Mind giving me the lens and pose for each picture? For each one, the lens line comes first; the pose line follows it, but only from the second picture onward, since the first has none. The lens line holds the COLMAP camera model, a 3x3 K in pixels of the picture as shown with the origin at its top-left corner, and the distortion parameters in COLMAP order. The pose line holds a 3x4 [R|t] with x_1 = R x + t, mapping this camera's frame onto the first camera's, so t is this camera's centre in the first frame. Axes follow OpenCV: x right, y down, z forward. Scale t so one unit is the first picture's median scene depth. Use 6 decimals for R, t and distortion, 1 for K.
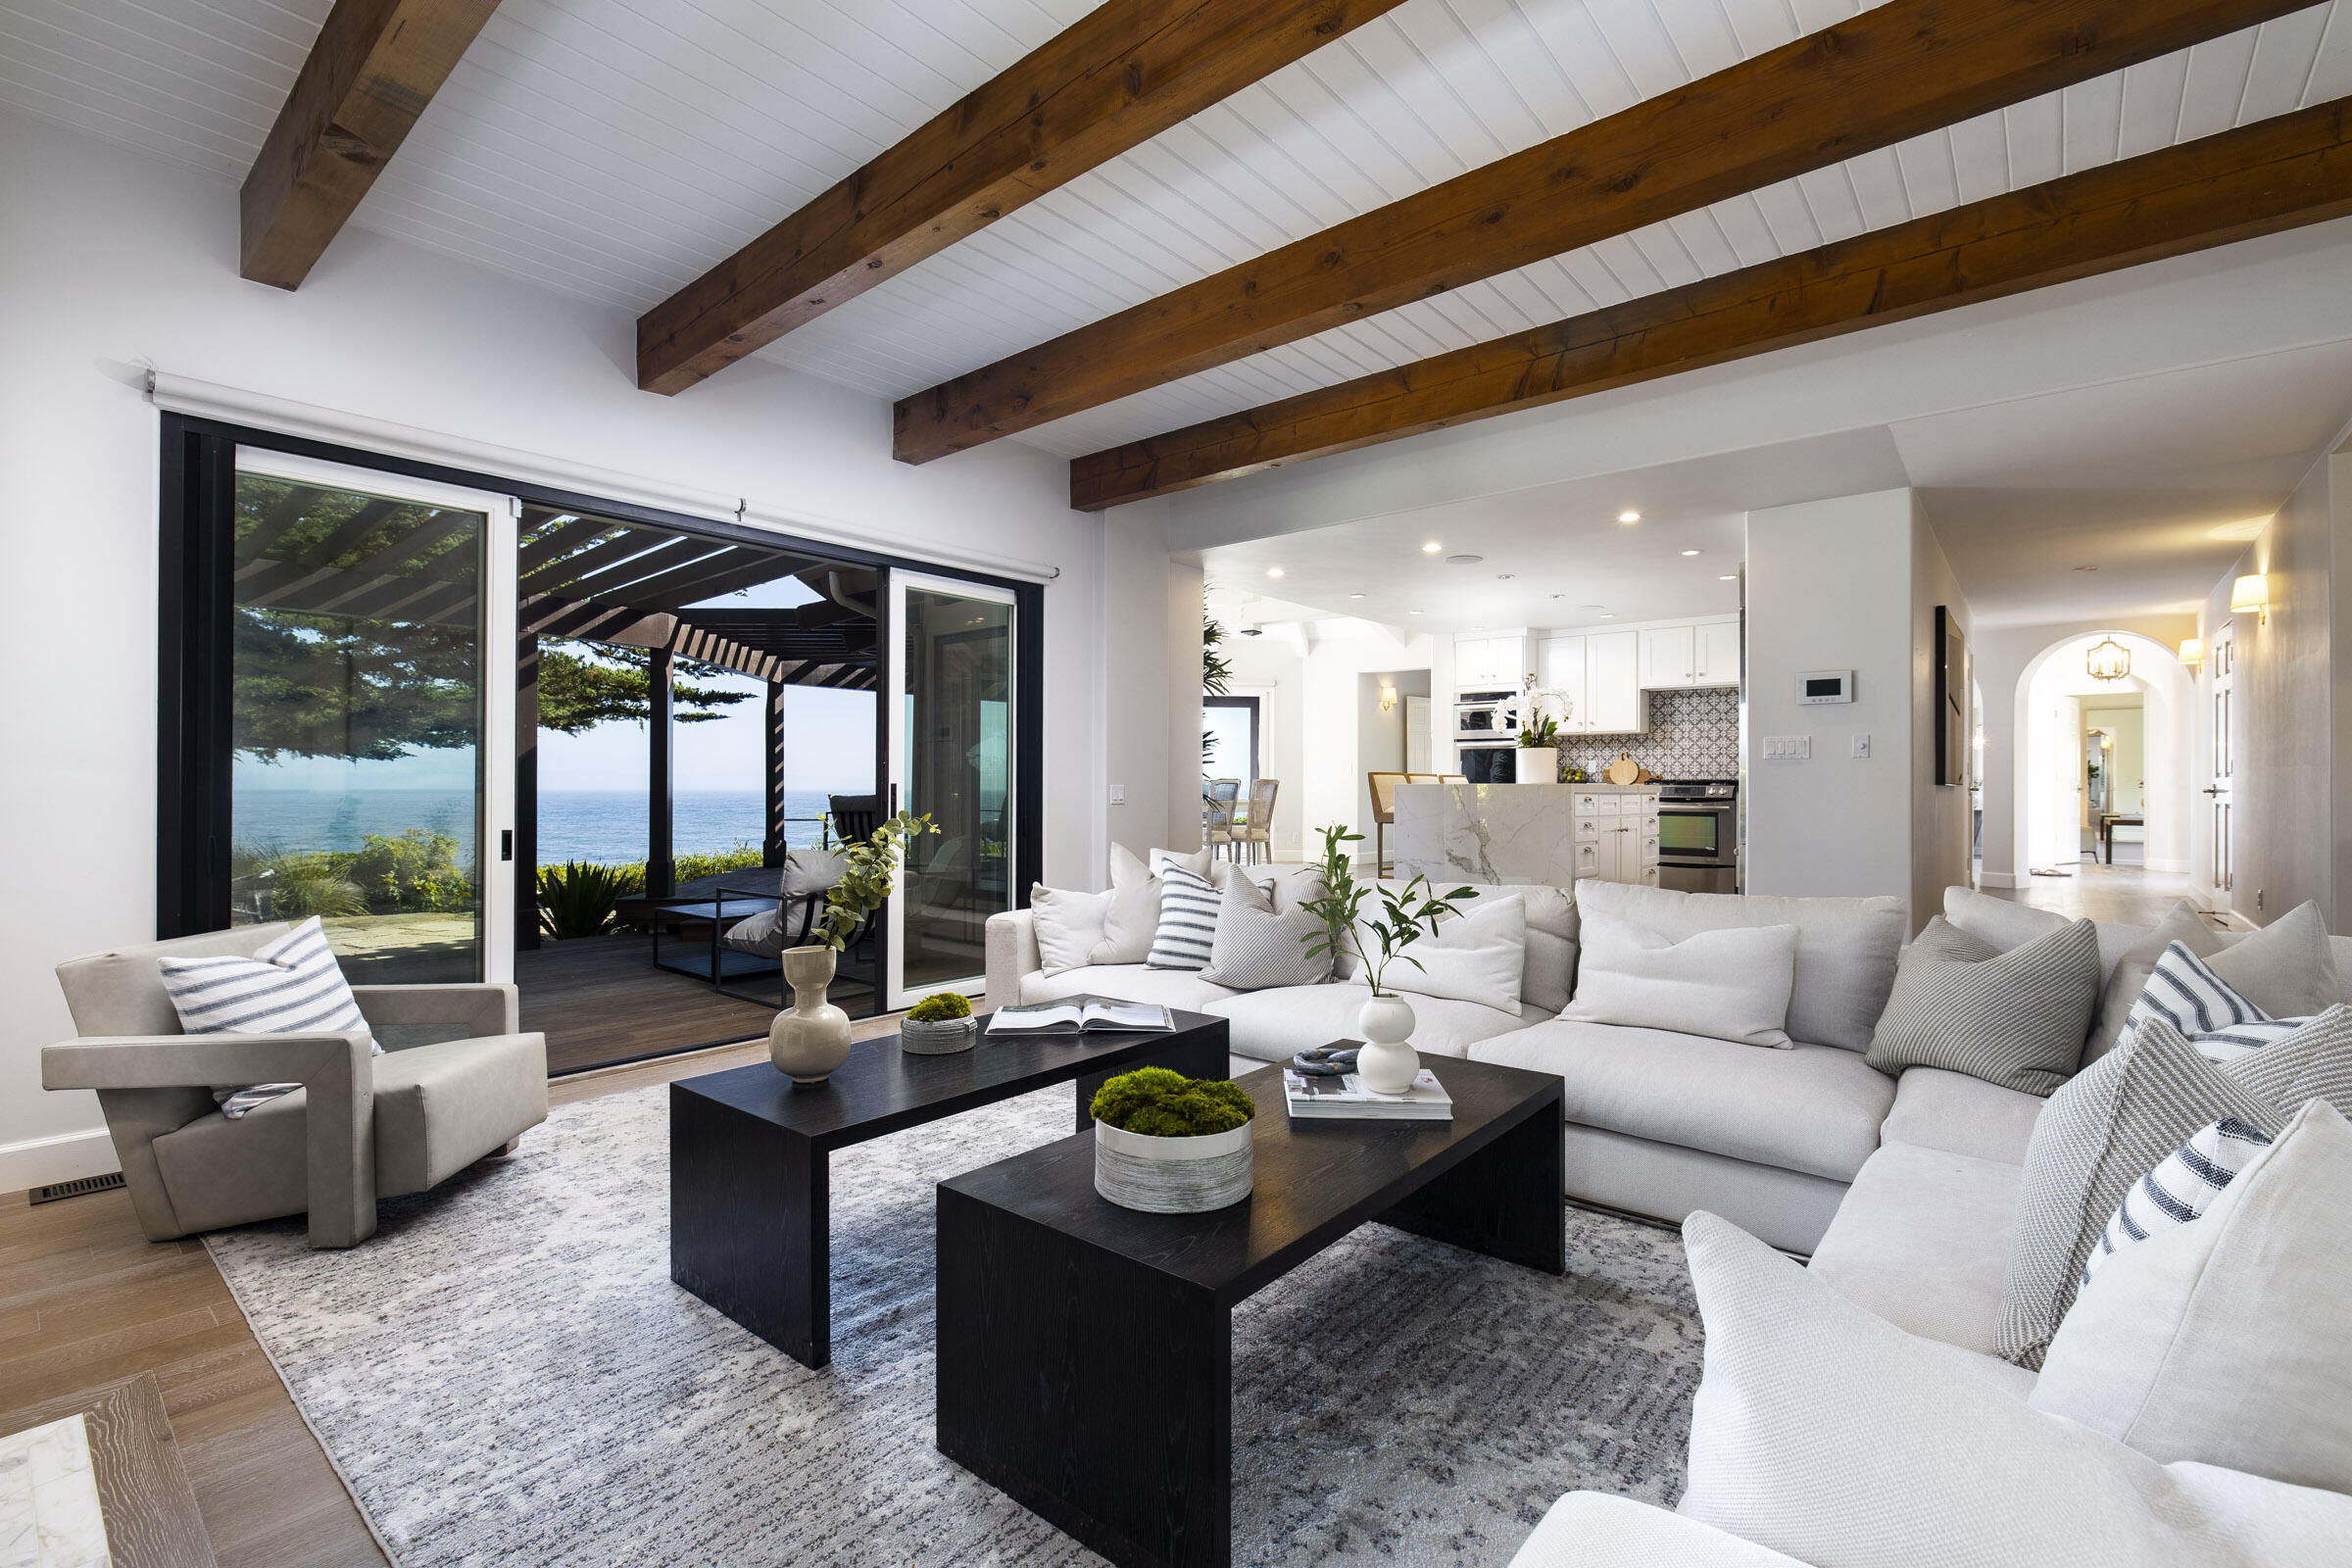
lens RADIAL K [[1032.1, 0, 1176.0], [0, 1032.1, 784.0], [0, 0, 1]] dist [0.000585, 0.000086]
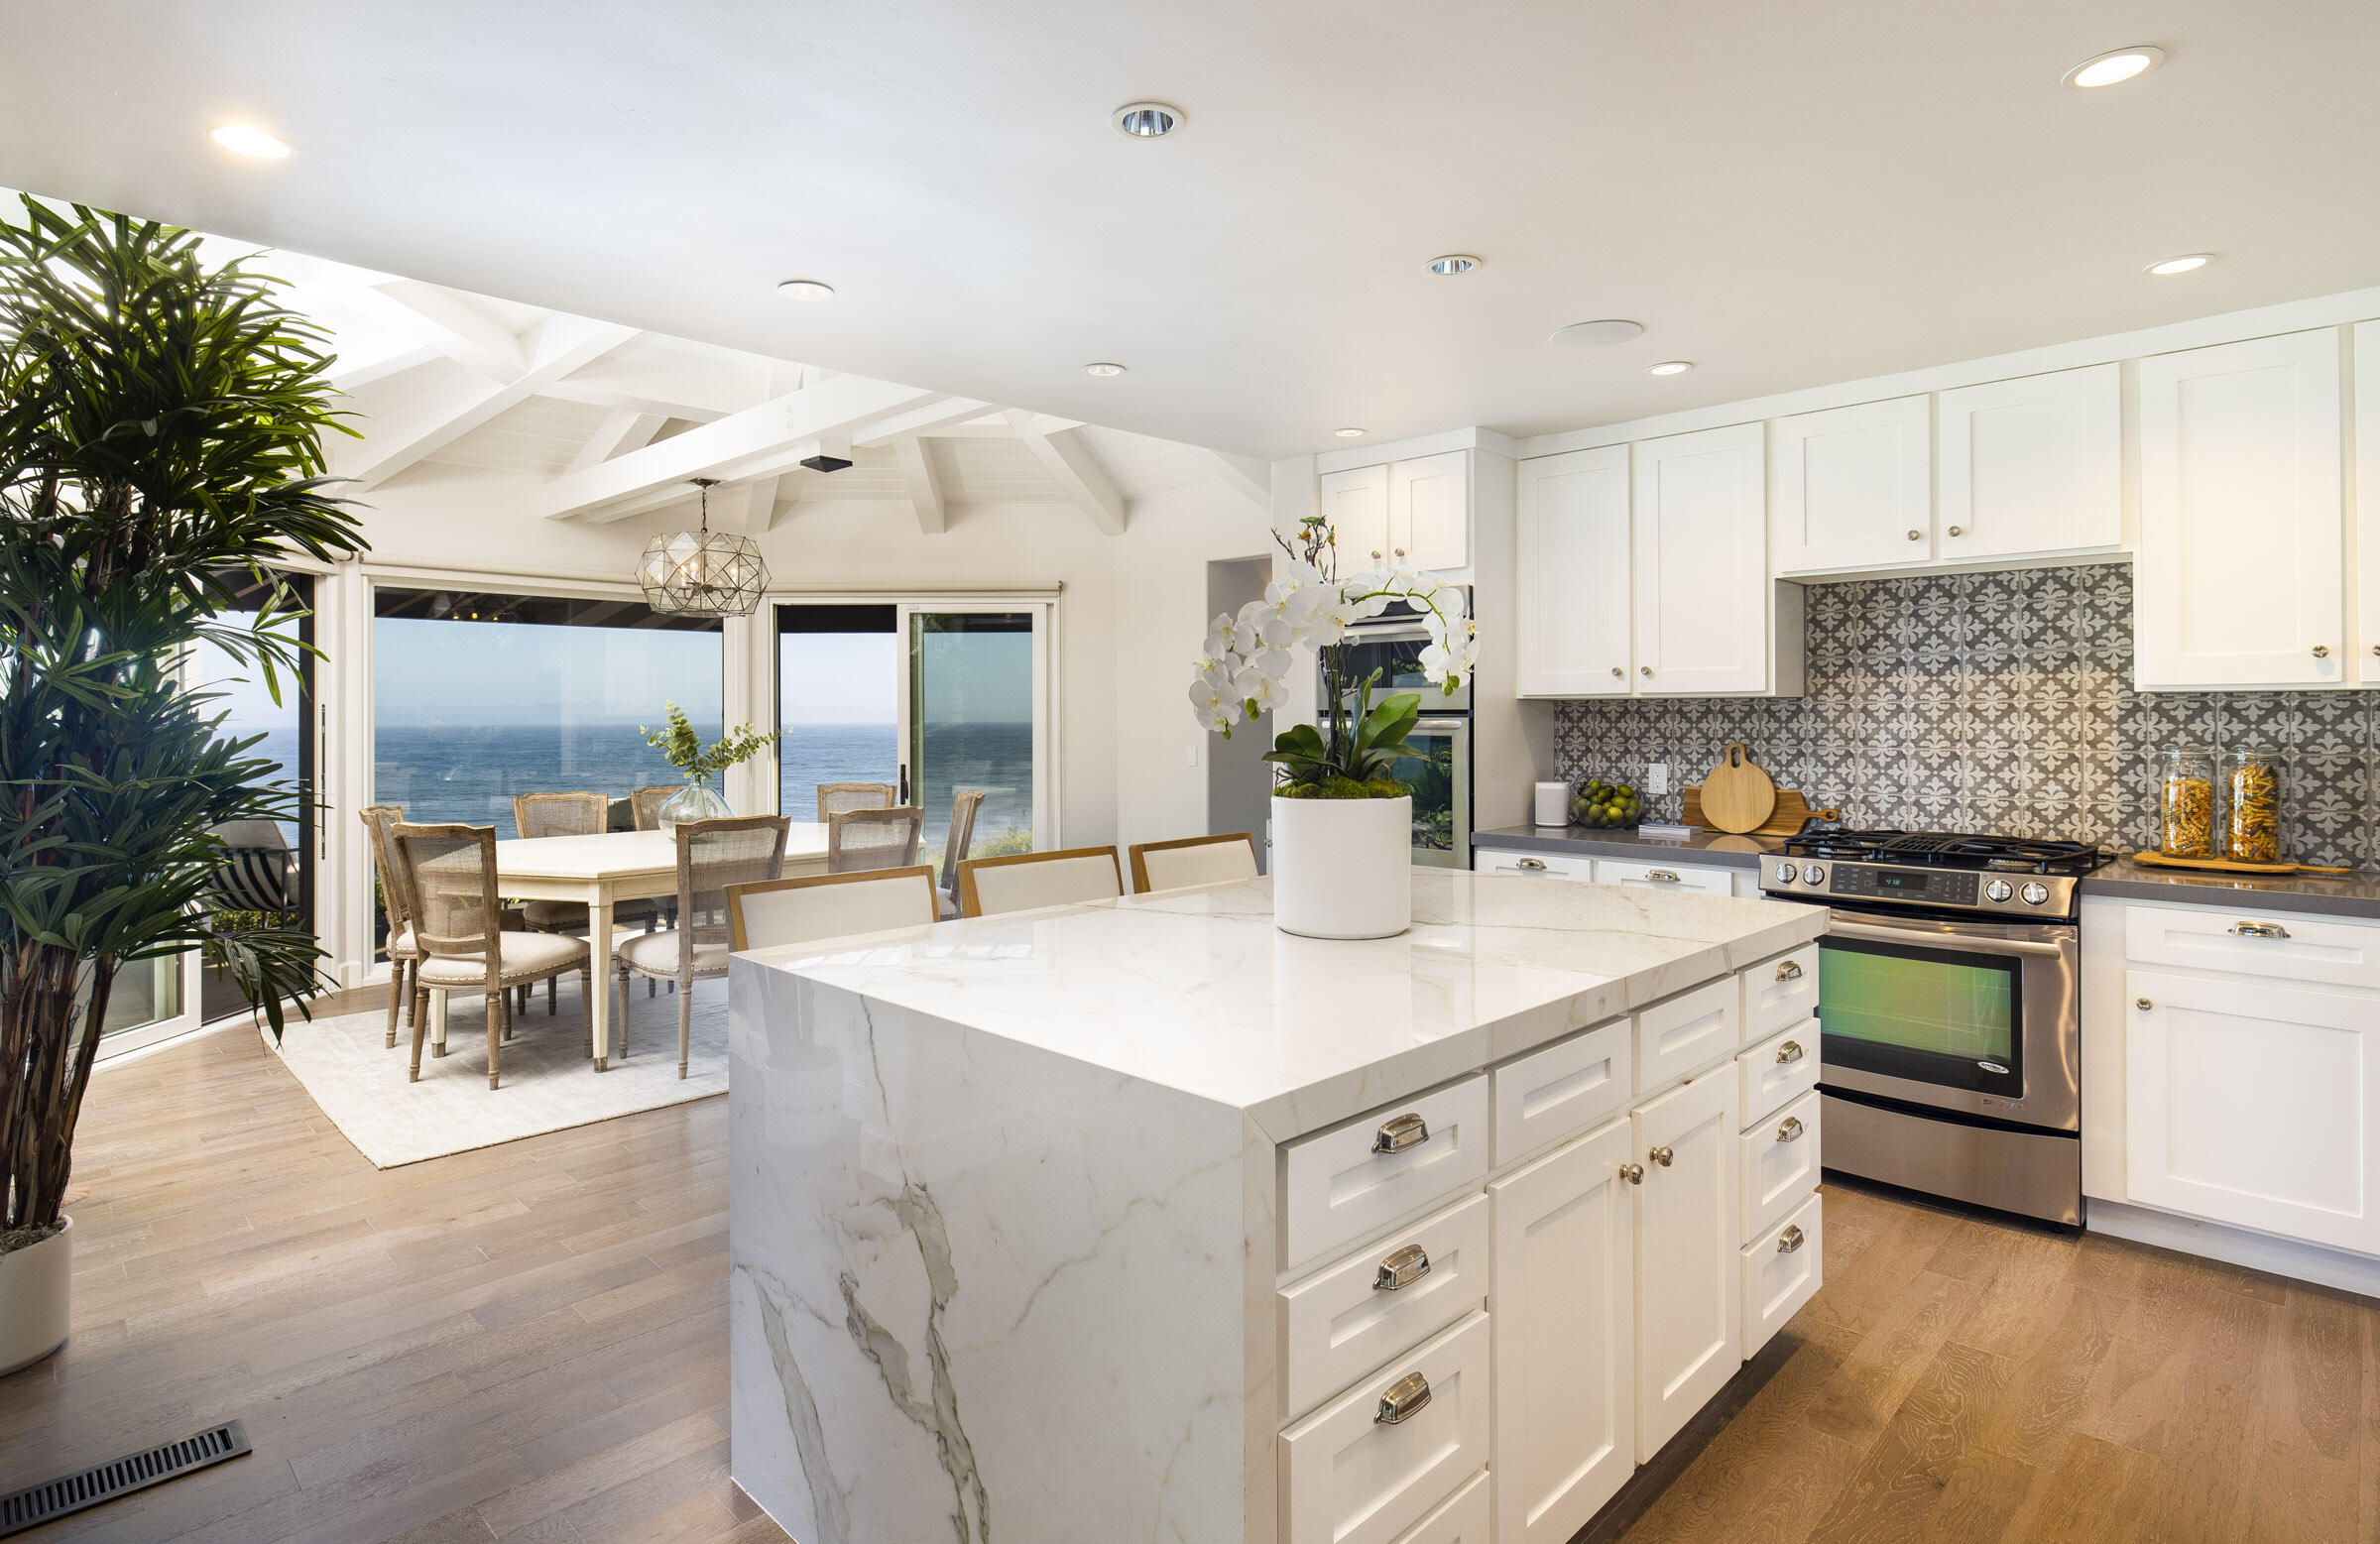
lens RADIAL K [[1202.8, 0, 1183.4], [0, 1202.8, 710.2], [0, 0, 1]] dist [-0.002453, -0.000345]
pose [[0.996902, -0.008991, -0.078140, 0.271189], [0.008749, 0.999956, -0.003442, -0.045305], [0.078168, 0.002748, 0.996936, 0.555124]]
